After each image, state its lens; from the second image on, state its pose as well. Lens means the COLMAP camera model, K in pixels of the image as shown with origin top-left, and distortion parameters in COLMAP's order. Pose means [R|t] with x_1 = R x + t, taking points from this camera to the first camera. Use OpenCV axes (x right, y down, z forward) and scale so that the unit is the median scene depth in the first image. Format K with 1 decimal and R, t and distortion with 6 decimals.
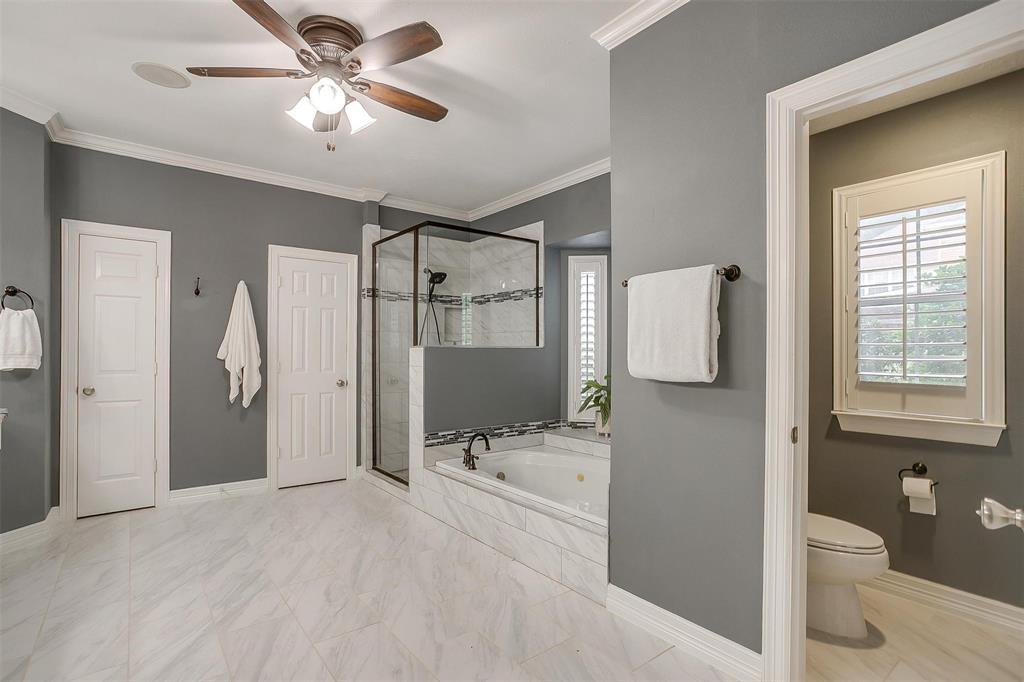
lens RADIAL K [[497.5, 0, 503.5], [0, 497.5, 344.1], [0, 0, 1]] dist [-0.057854, 0.028447]
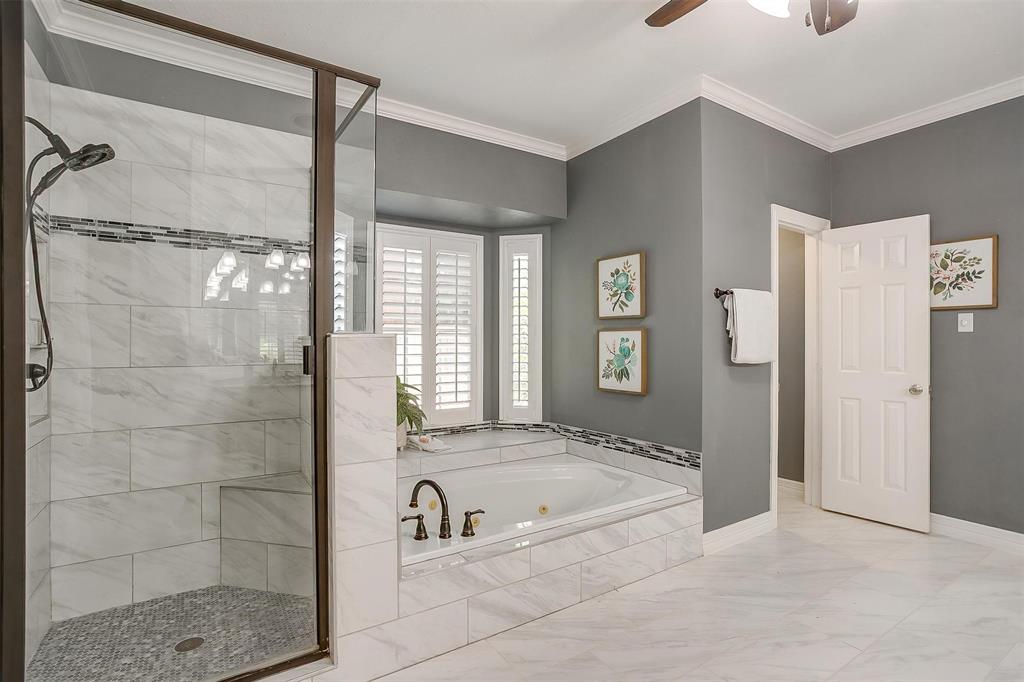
lens RADIAL K [[496.4, 0, 512.0], [0, 496.4, 341.0], [0, 0, 1]] dist [-0.026658, 0.027245]
pose [[0.075856, -0.001781, 0.997117, -1.466778], [-0.014477, 0.999891, 0.002887, 0.009733], [-0.997014, -0.014654, 0.075822, 1.937117]]
